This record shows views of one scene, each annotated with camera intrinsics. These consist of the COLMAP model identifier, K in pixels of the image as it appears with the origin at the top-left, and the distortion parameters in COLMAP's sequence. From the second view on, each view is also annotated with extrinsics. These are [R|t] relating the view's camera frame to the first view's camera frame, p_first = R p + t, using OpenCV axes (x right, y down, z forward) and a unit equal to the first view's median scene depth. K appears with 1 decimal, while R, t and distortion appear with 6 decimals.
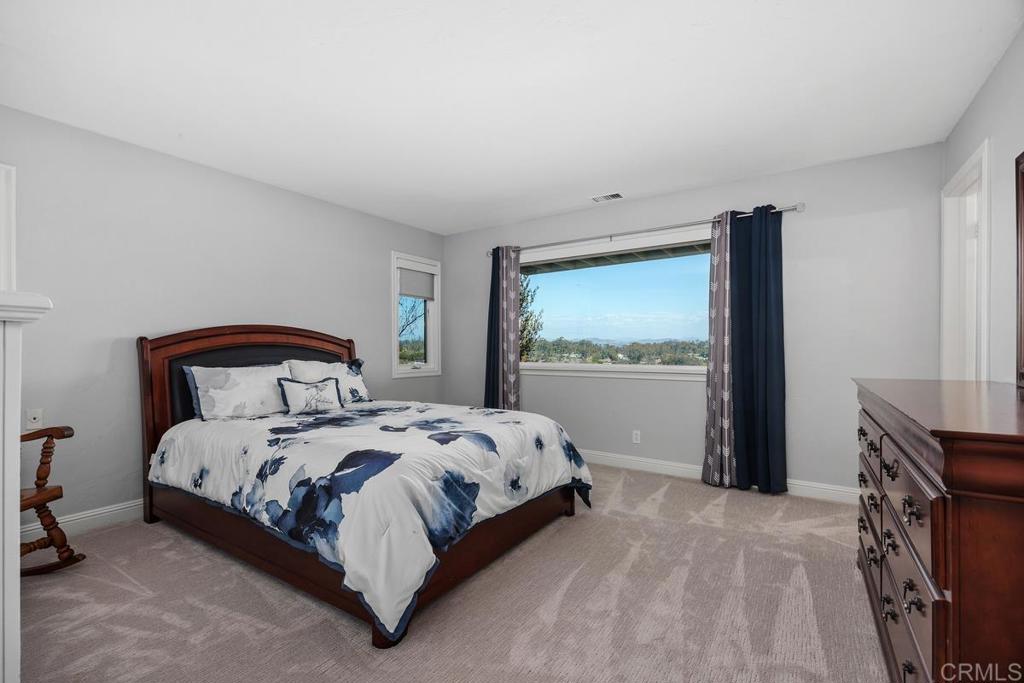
lens RADIAL K [[443.8, 0, 512.0], [0, 443.8, 341.5], [0, 0, 1]] dist [-0.015725, 0.000083]
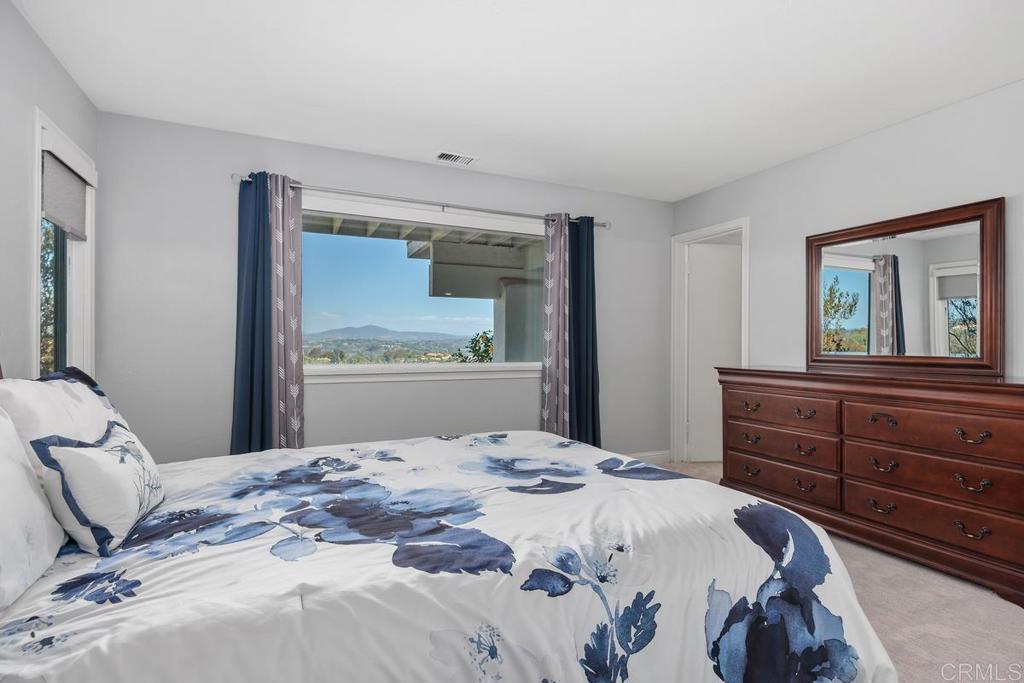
lens RADIAL K [[495.7, 0, 512.0], [0, 495.7, 341.5], [0, 0, 1]] dist [-0.002686, -0.000132]
pose [[0.517784, 0.008475, 0.855470, -0.571670], [-0.017840, 0.999840, 0.000893, 0.009540], [-0.855326, -0.015724, 0.517852, 0.494280]]
